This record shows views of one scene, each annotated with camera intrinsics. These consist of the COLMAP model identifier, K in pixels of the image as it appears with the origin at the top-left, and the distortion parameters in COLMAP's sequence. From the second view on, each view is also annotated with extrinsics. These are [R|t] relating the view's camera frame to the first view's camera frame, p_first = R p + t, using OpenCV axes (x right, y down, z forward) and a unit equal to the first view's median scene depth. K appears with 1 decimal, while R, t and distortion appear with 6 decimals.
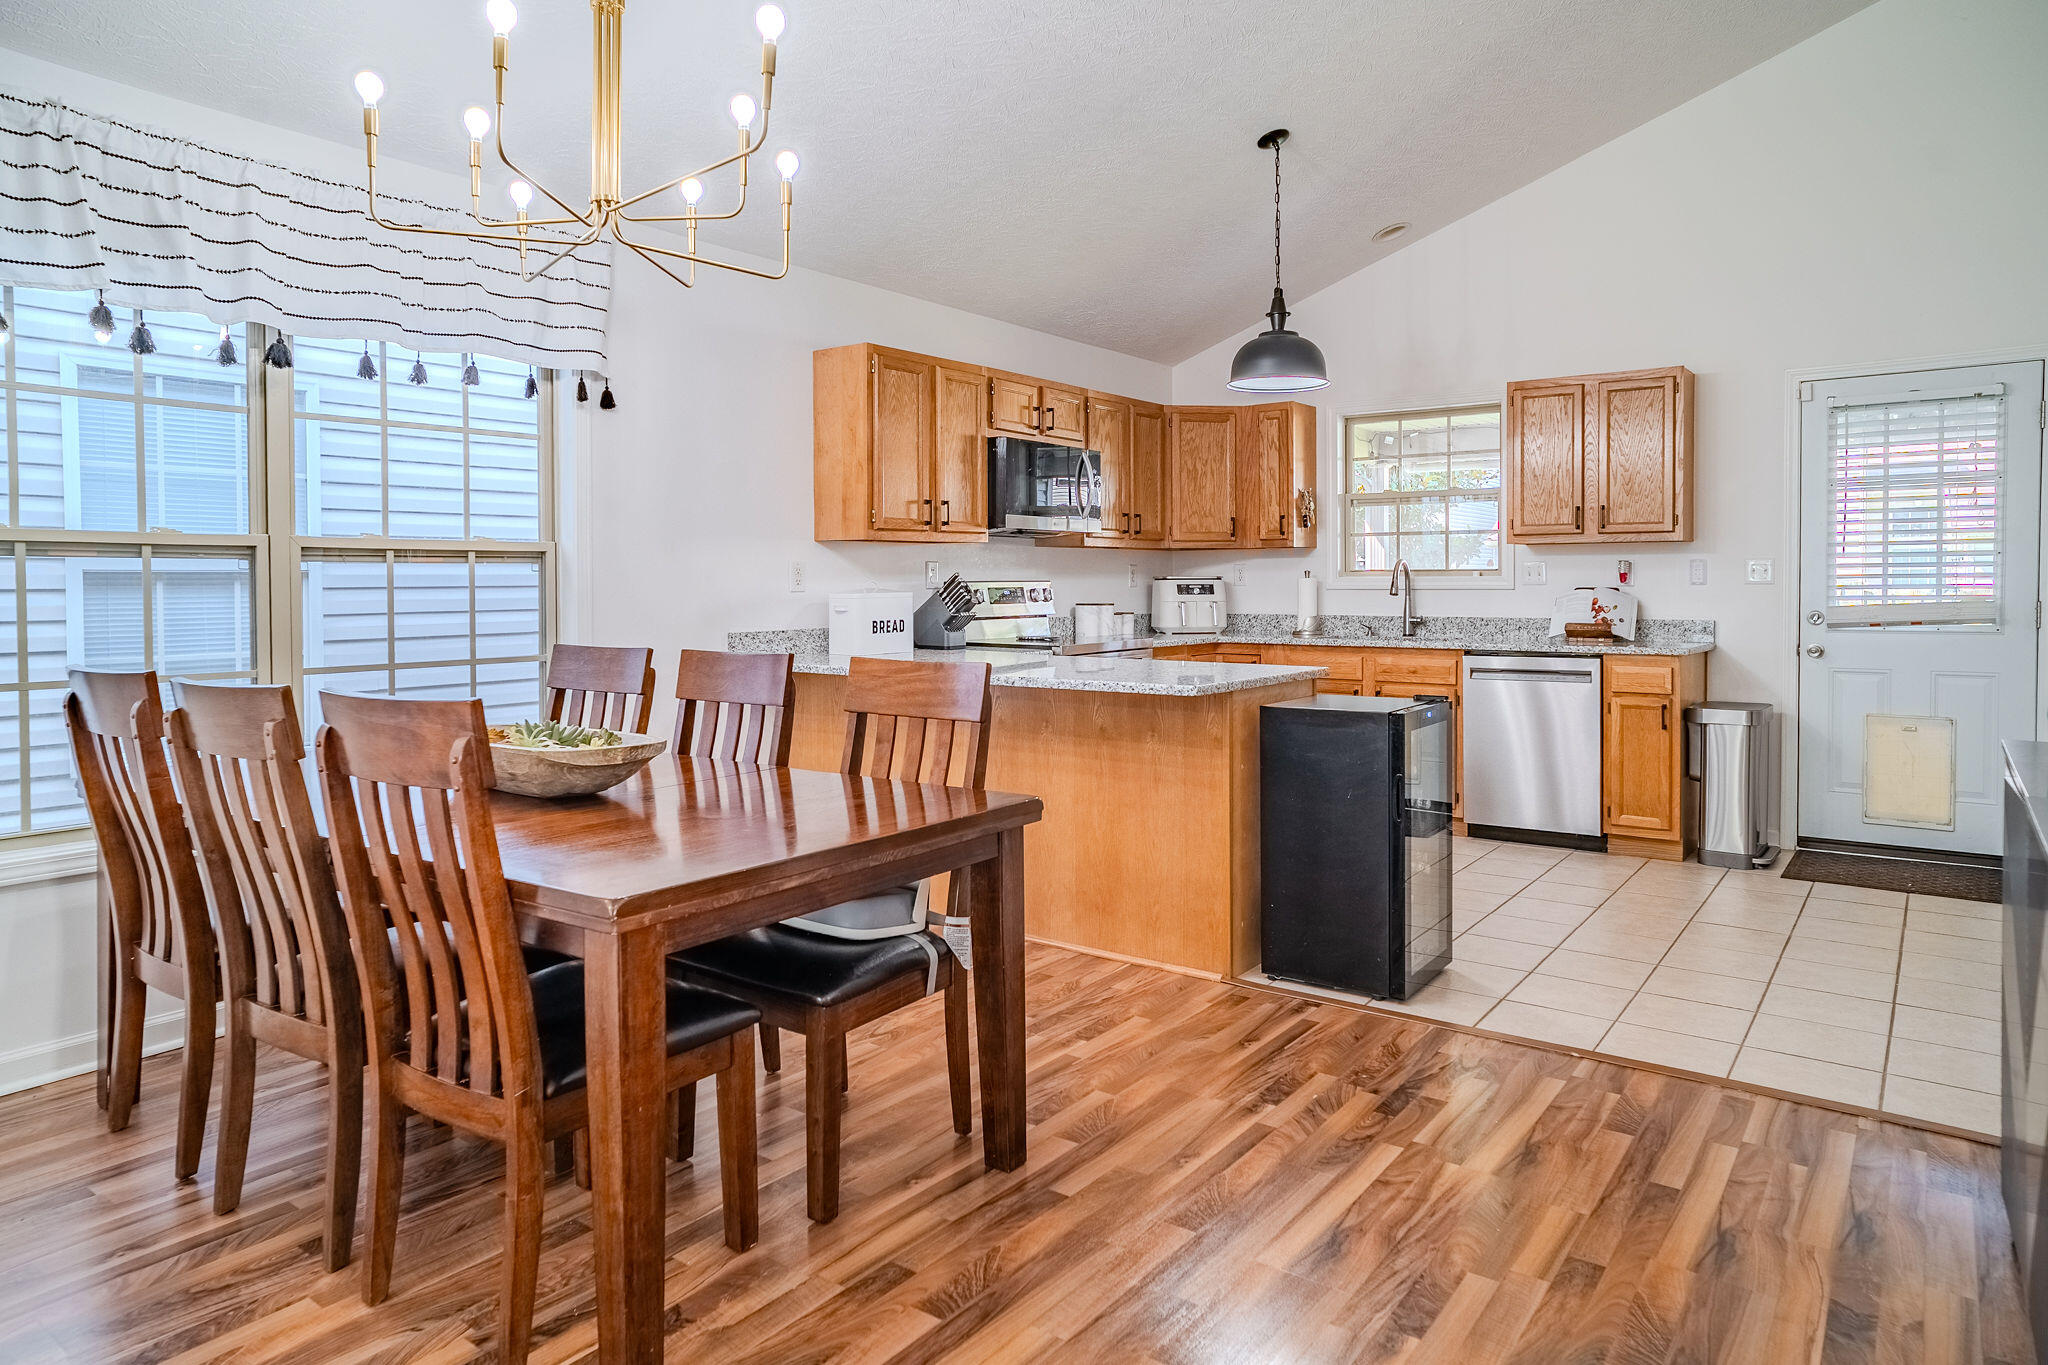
lens RADIAL K [[1245.4, 0, 1078.9], [0, 1245.4, 600.3], [0, 0, 1]] dist [-0.018246, 0.018186]
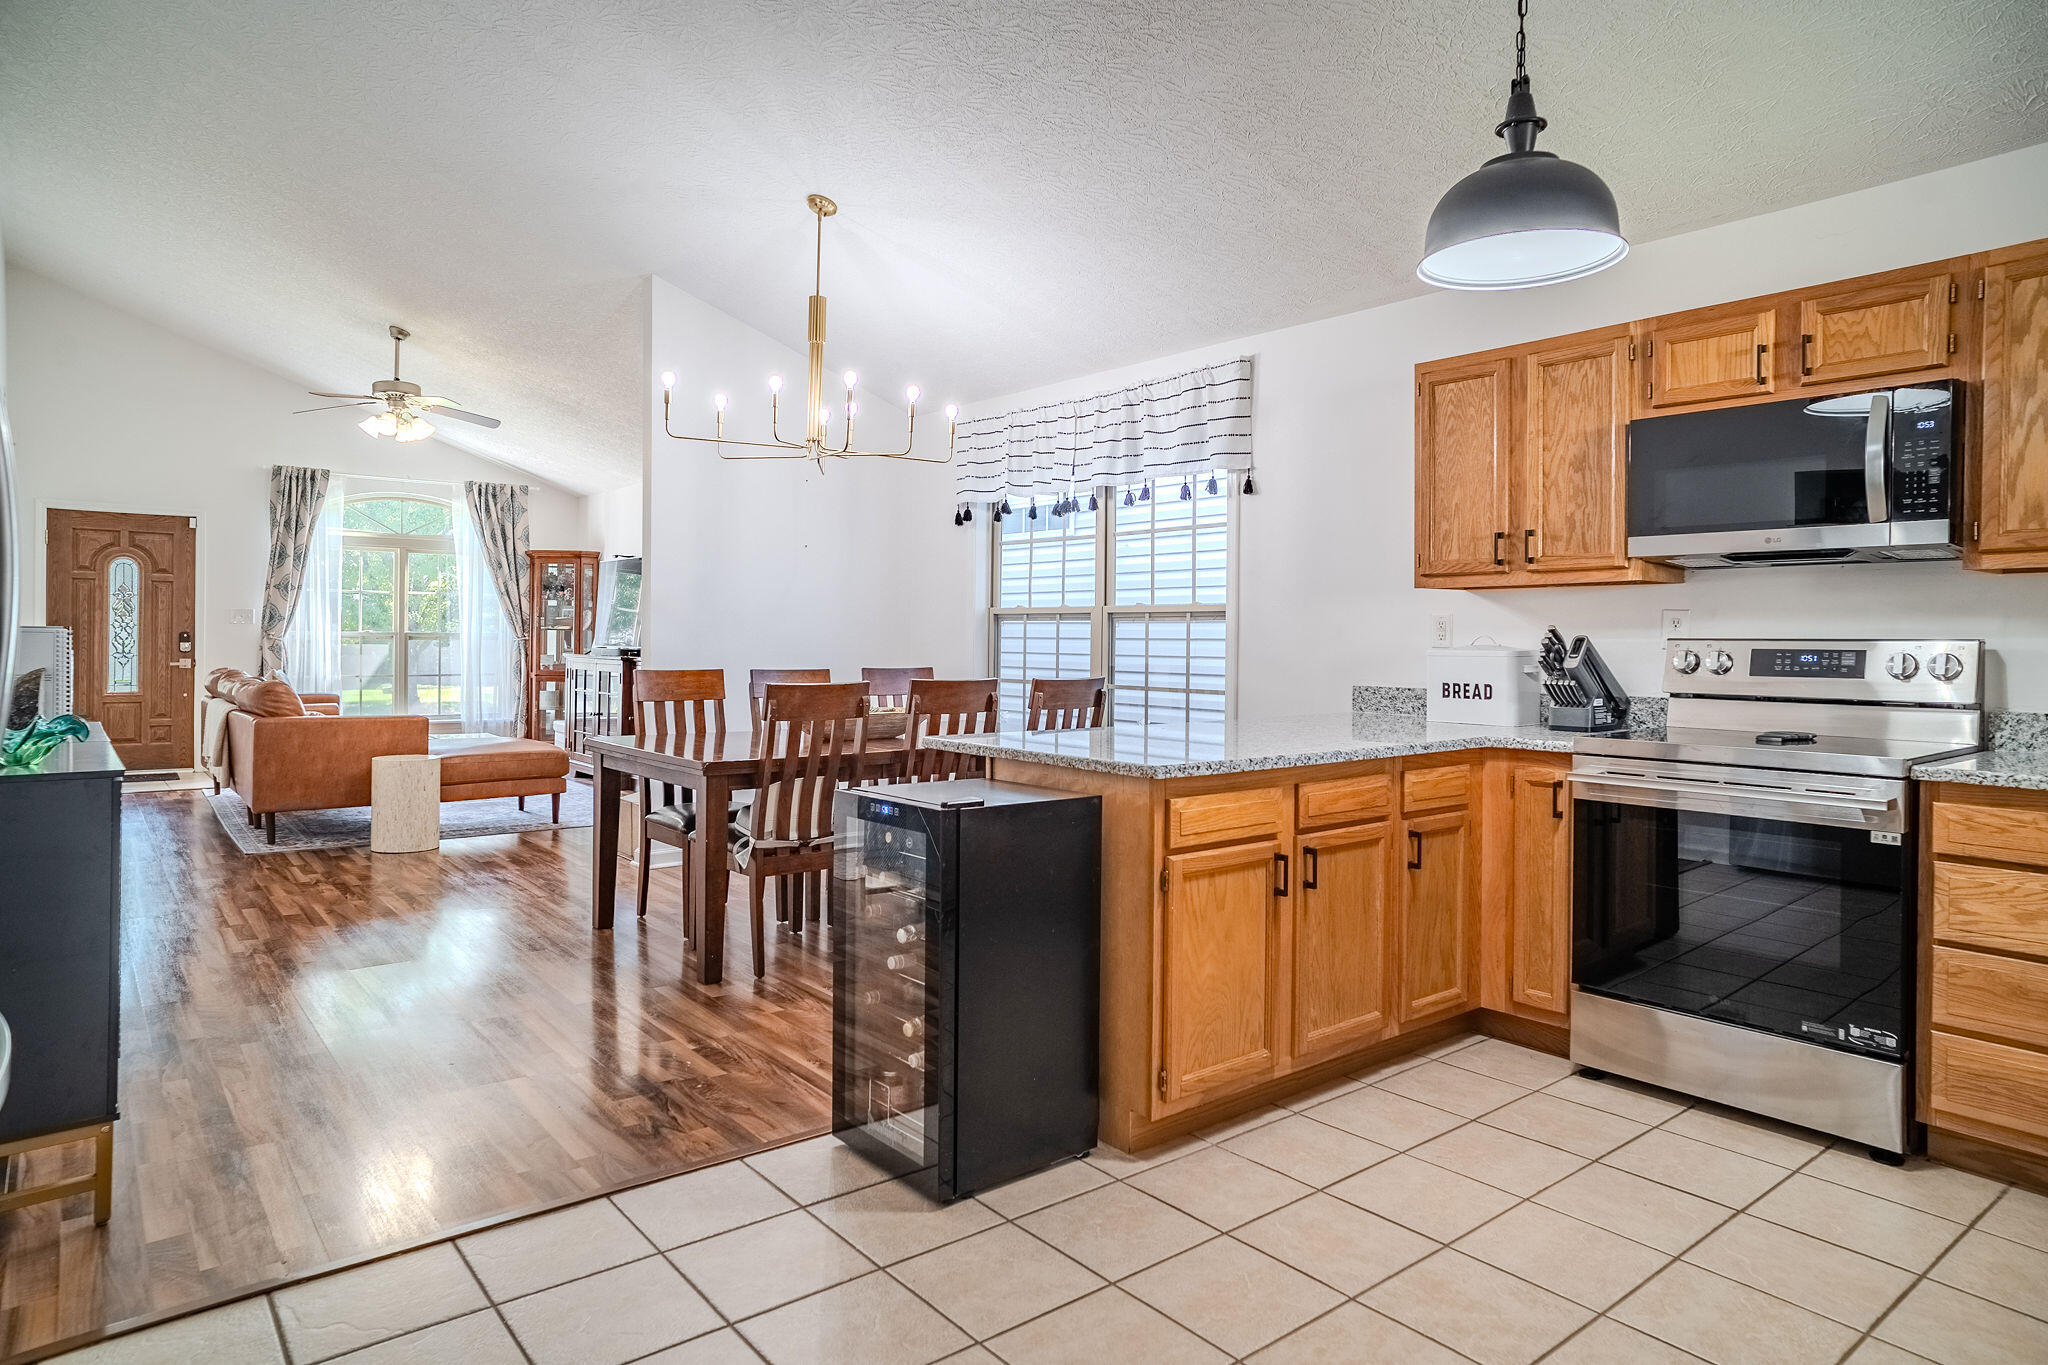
lens RADIAL K [[1245.4, 0, 1026.8], [0, 1245.4, 649.0], [0, 0, 1]] dist [-0.018246, 0.018186]
pose [[-0.278435, 0.010283, -0.960400, 0.630129], [-0.023062, 0.999583, 0.017389, -0.012810], [0.960178, 0.026991, -0.278082, 0.829673]]
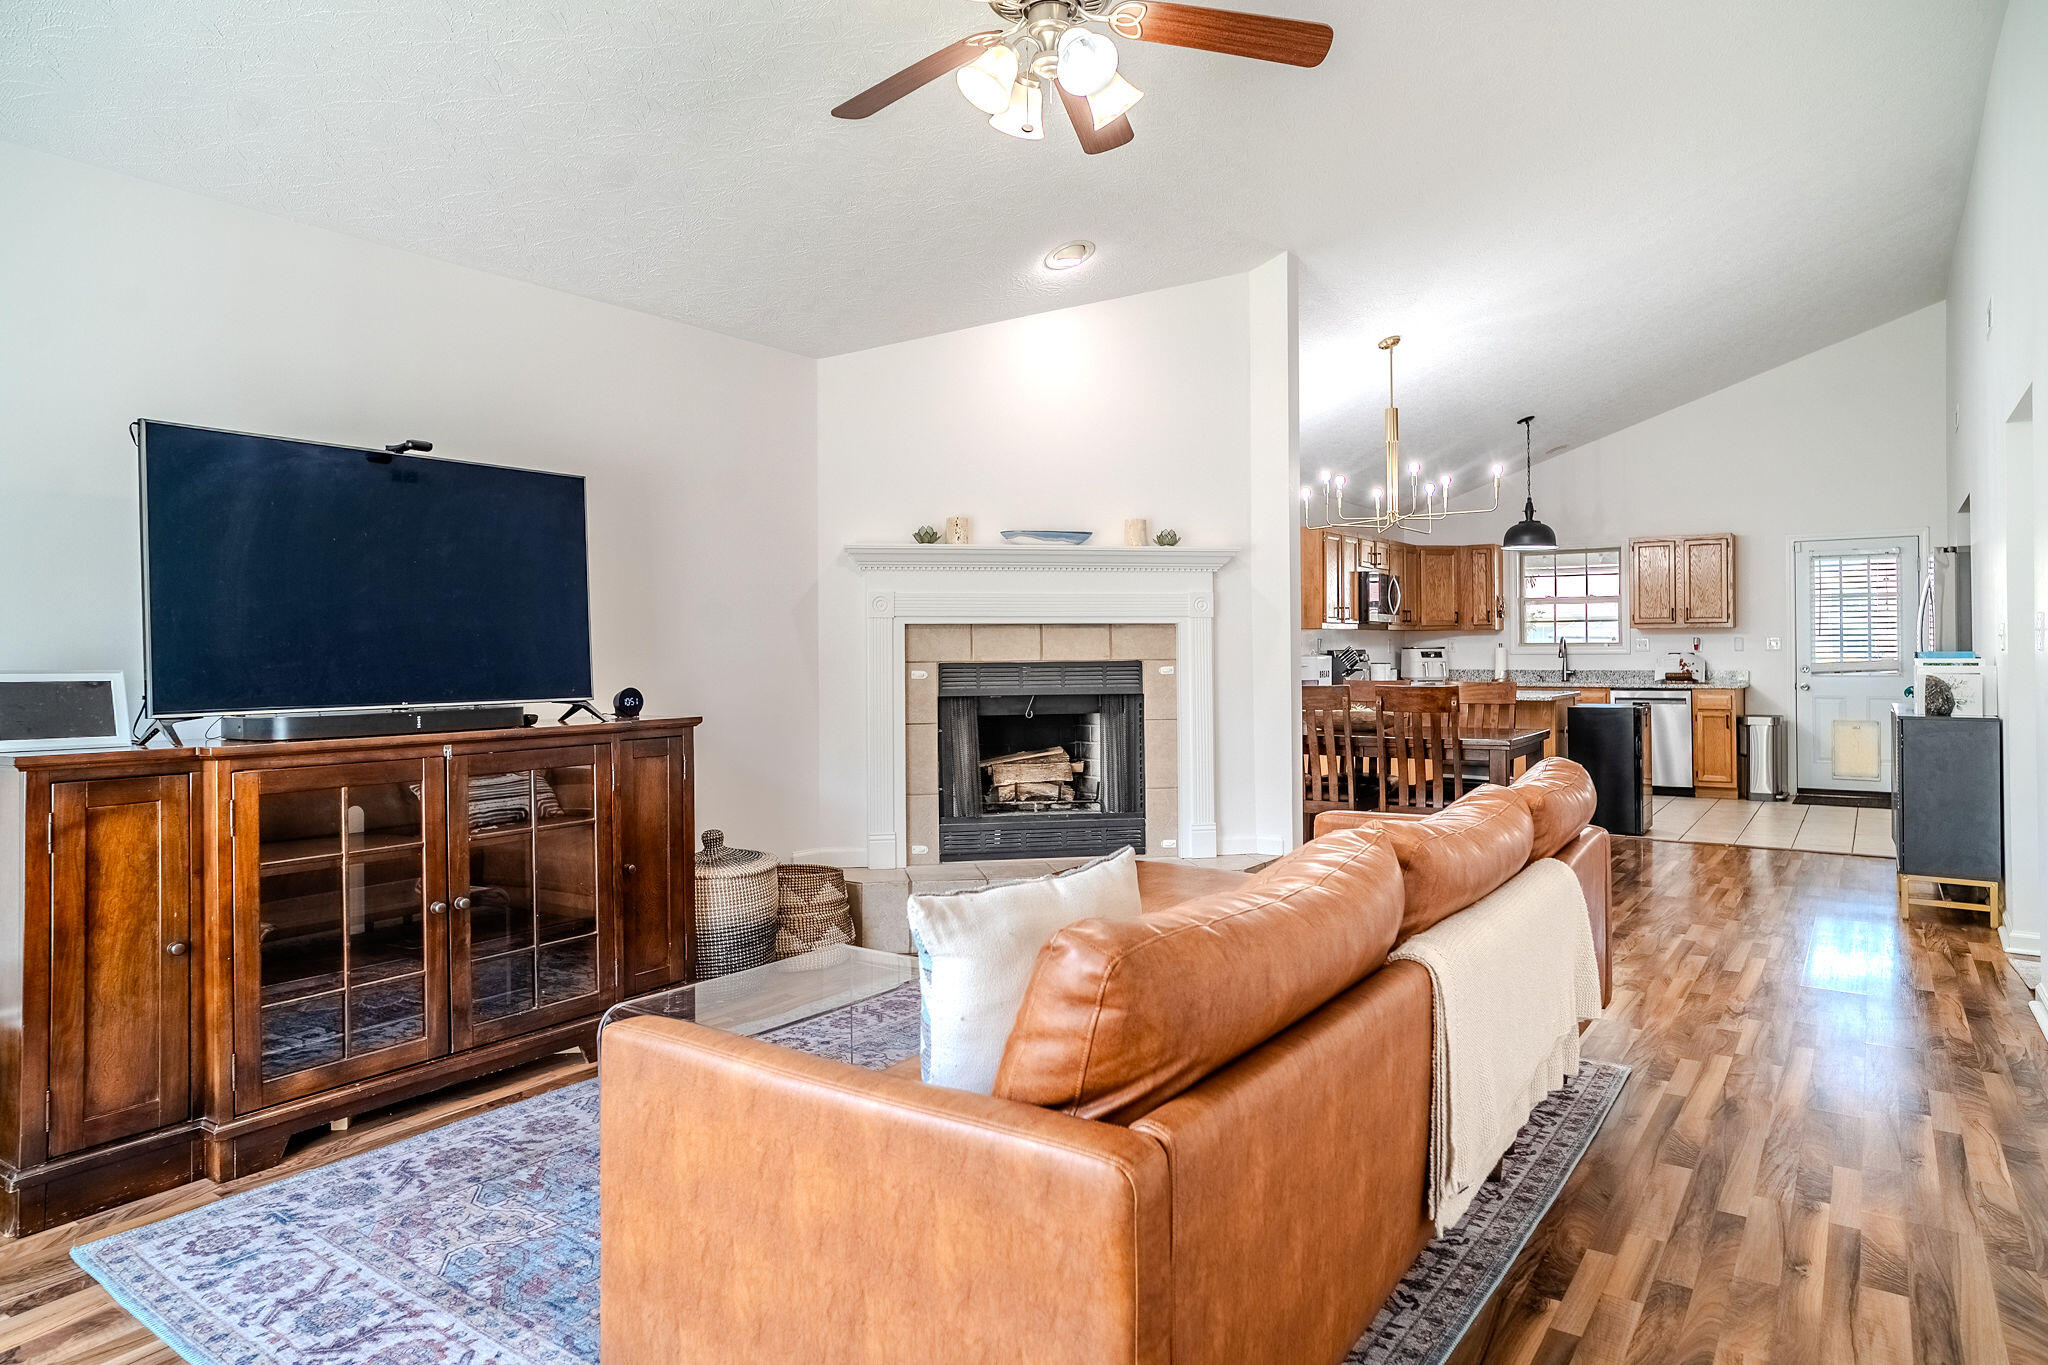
lens RADIAL K [[1245.4, 0, 1043.5], [0, 1245.4, 645.4], [0, 0, 1]] dist [-0.018246, 0.018186]
pose [[0.999760, -0.000083, 0.021926, -0.575238], [0.000519, 0.999803, -0.019862, 0.014703], [-0.021920, 0.019869, 0.999562, -0.813841]]
